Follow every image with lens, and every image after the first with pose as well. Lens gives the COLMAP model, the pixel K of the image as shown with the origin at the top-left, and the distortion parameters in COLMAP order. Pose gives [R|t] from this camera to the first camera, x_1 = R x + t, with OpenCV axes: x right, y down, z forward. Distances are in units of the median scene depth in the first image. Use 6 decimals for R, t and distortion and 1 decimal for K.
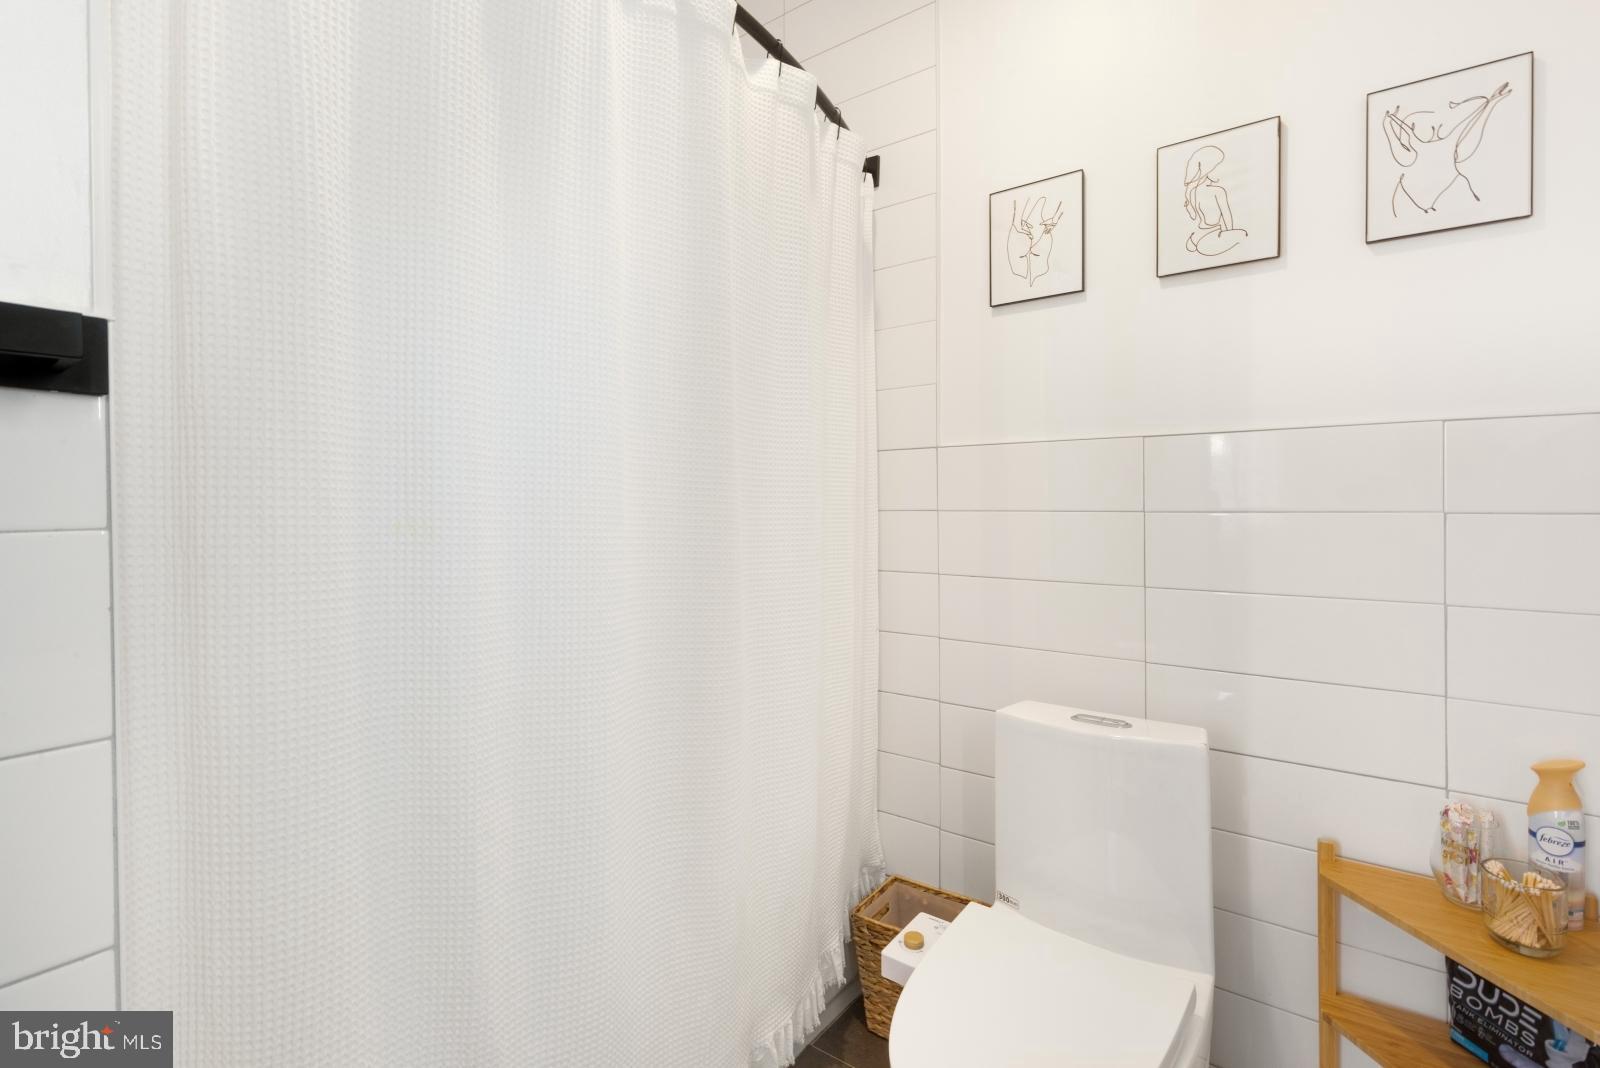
lens RADIAL K [[743.7, 0, 788.4], [0, 743.7, 503.2], [0, 0, 1]] dist [0.006031, -0.000991]
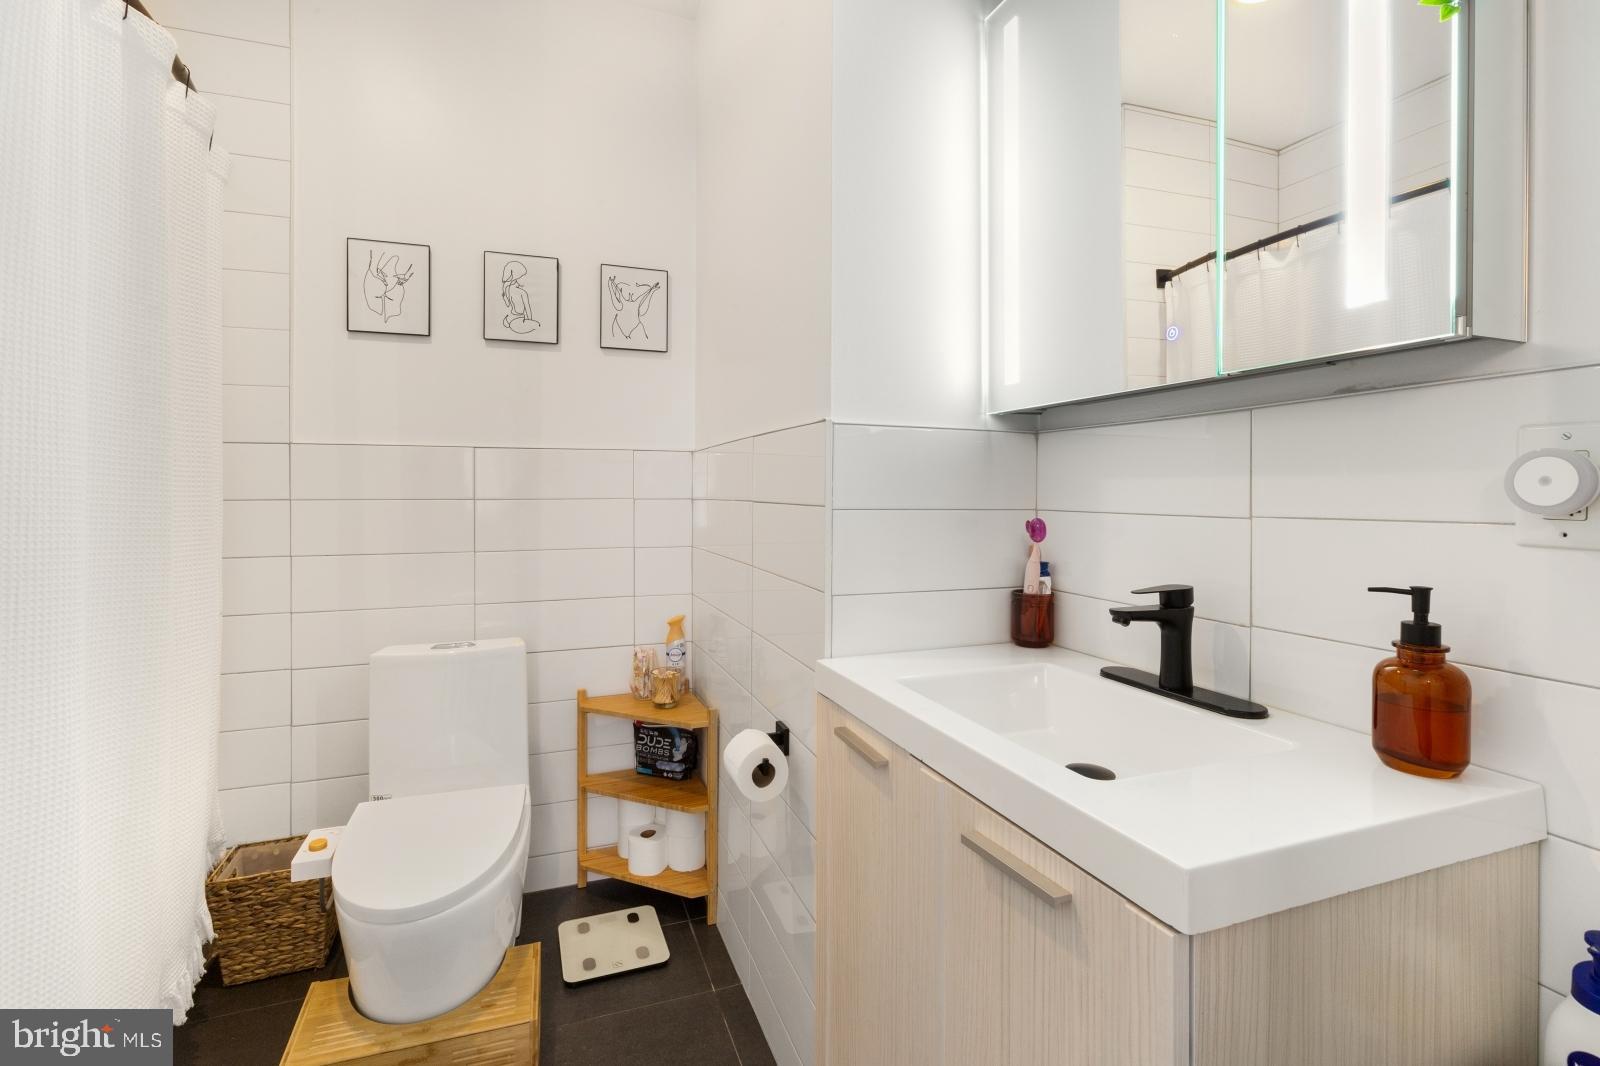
lens RADIAL K [[743.7, 0, 806.0], [0, 743.7, 488.3], [0, 0, 1]] dist [0.006031, -0.000991]
pose [[0.538749, 0.006172, 0.842444, -0.450369], [0.000678, 0.999970, -0.007760, 0.002082], [-0.842466, 0.004752, 0.538728, -0.362851]]
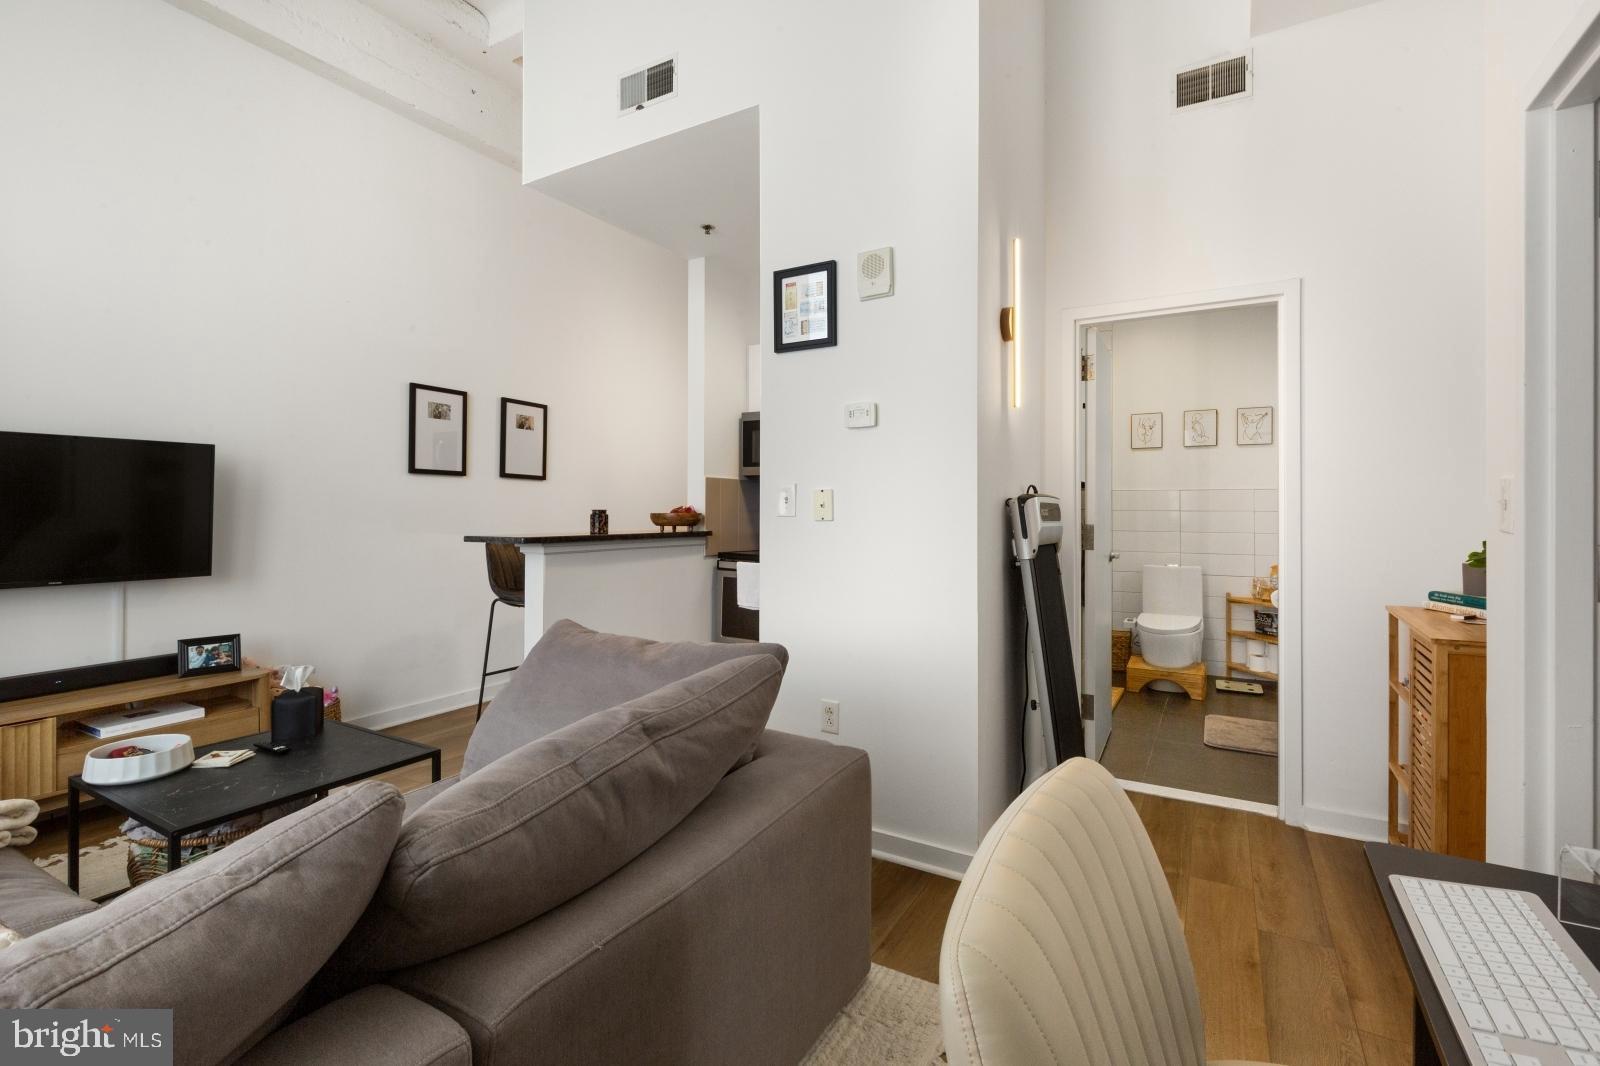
lens RADIAL K [[743.7, 0, 782.3], [0, 743.7, 504.6], [0, 0, 1]] dist [0.006031, -0.000991]
pose [[0.993110, 0.006666, 0.116995, -2.143292], [-0.005541, 0.999935, -0.009937, 0.030565], [-0.117053, 0.009220, 0.993083, -2.716682]]
